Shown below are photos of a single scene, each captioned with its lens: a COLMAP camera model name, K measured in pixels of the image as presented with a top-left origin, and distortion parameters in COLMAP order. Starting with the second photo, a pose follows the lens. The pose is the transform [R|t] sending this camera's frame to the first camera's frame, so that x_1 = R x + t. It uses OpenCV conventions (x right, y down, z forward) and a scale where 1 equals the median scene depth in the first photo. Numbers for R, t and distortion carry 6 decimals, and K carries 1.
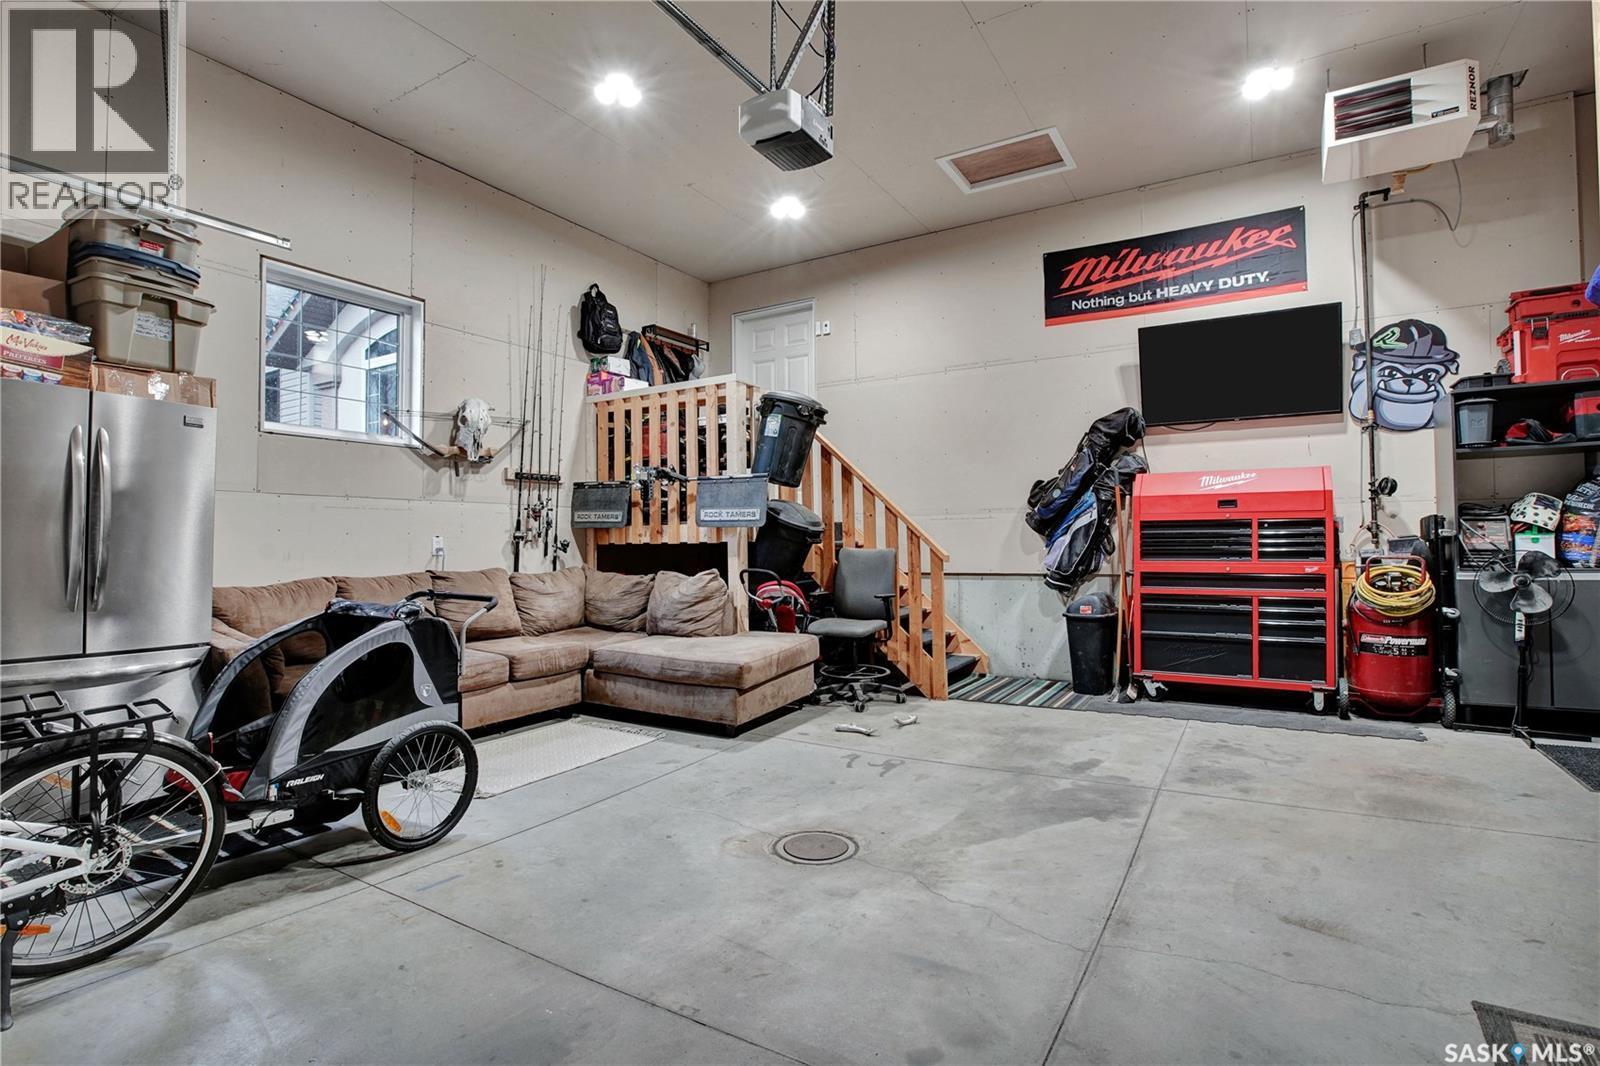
lens RADIAL K [[759.1, 0, 800.0], [0, 759.1, 533.0], [0, 0, 1]] dist [-0.019043, 0.000206]
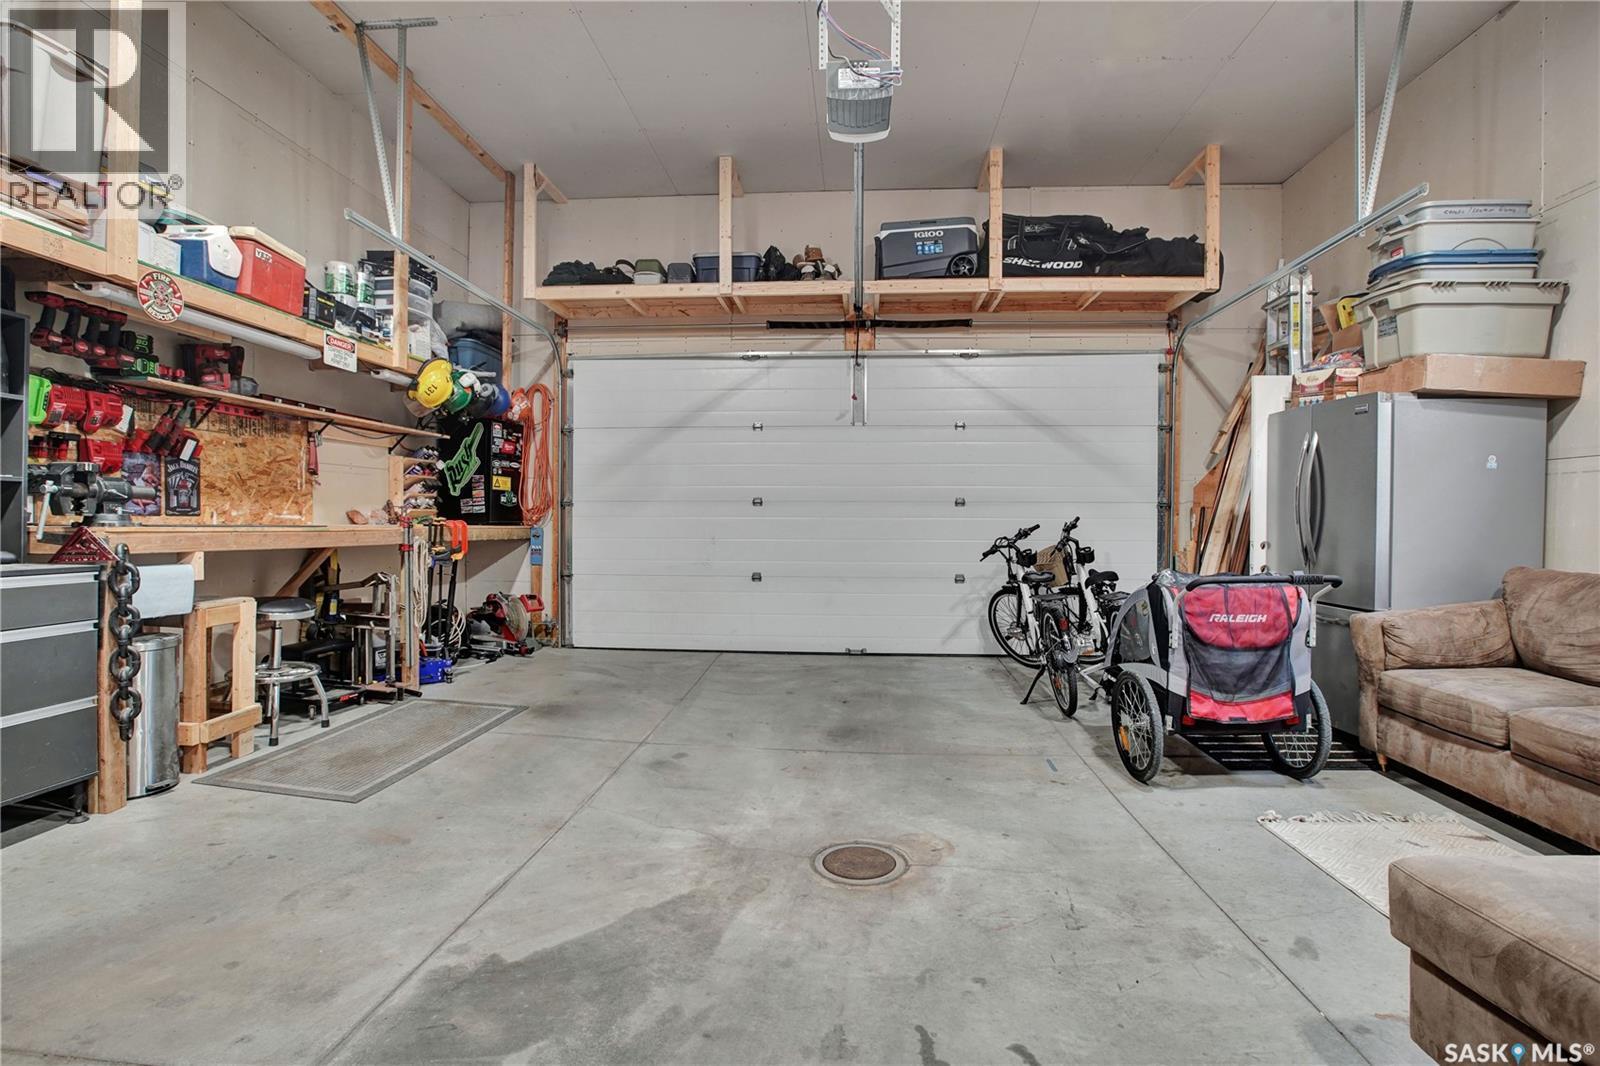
lens RADIAL K [[759.1, 0, 800.0], [0, 759.1, 533.0], [0, 0, 1]] dist [-0.019043, 0.000206]
pose [[-0.890791, 0.006778, -0.454363, 0.468540], [0.004779, 0.999973, 0.005548, 0.027185], [0.454389, 0.002771, -0.890799, 1.714774]]
